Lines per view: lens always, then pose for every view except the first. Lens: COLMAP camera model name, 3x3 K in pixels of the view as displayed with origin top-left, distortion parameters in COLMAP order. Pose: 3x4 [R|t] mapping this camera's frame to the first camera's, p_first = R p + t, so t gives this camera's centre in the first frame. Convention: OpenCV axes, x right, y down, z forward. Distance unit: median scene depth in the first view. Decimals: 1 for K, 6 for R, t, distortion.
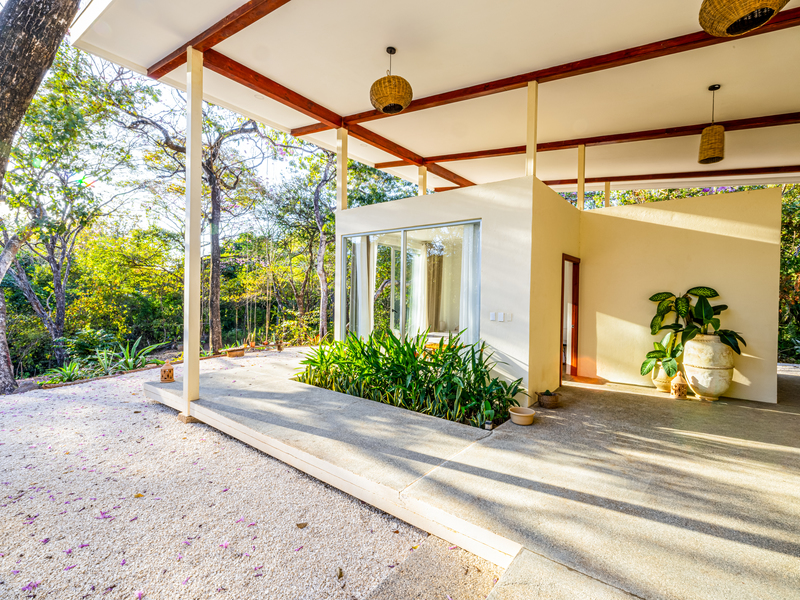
lens RADIAL K [[376.9, 0, 400.6], [0, 376.9, 295.5], [0, 0, 1]] dist [0.003319, 0.000322]
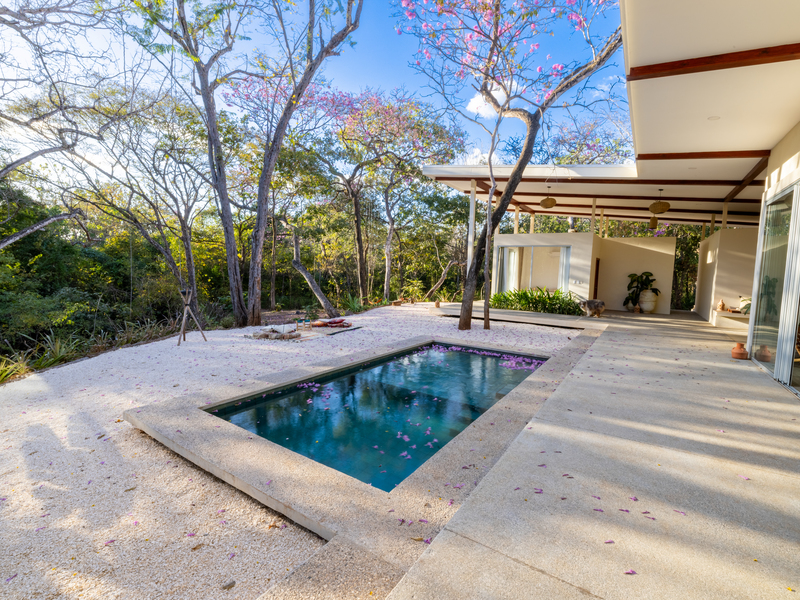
lens RADIAL K [[376.9, 0, 400.6], [0, 376.9, 295.5], [0, 0, 1]] dist [0.003319, 0.000322]
pose [[0.997618, 0.008386, 0.068475, -1.077837], [-0.013179, 0.997471, 0.069841, -0.020304], [-0.067716, -0.070577, 0.995205, -1.487807]]
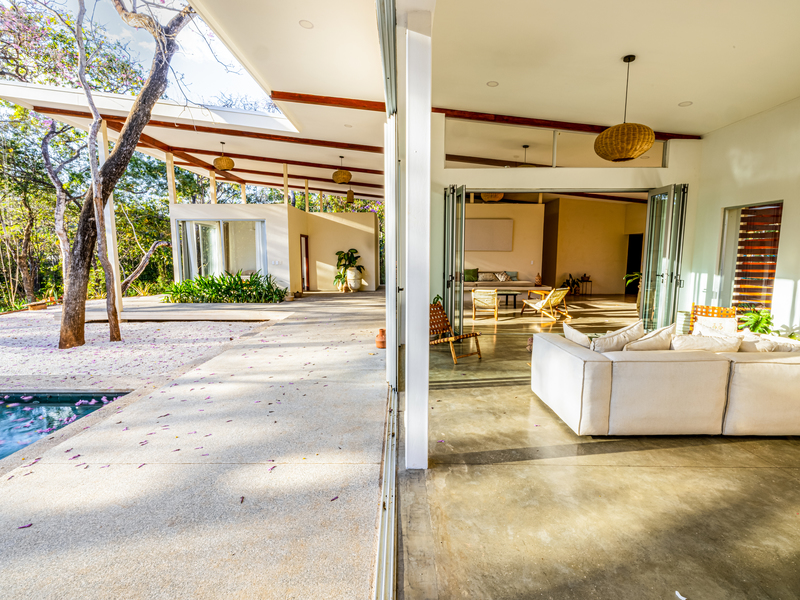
lens RADIAL K [[376.9, 0, 400.6], [0, 376.9, 295.5], [0, 0, 1]] dist [0.003319, 0.000322]
pose [[0.786927, -0.086027, 0.611020, -0.538926], [0.014952, 0.992601, 0.120494, -0.012895], [-0.616865, -0.085684, 0.782391, -1.234021]]
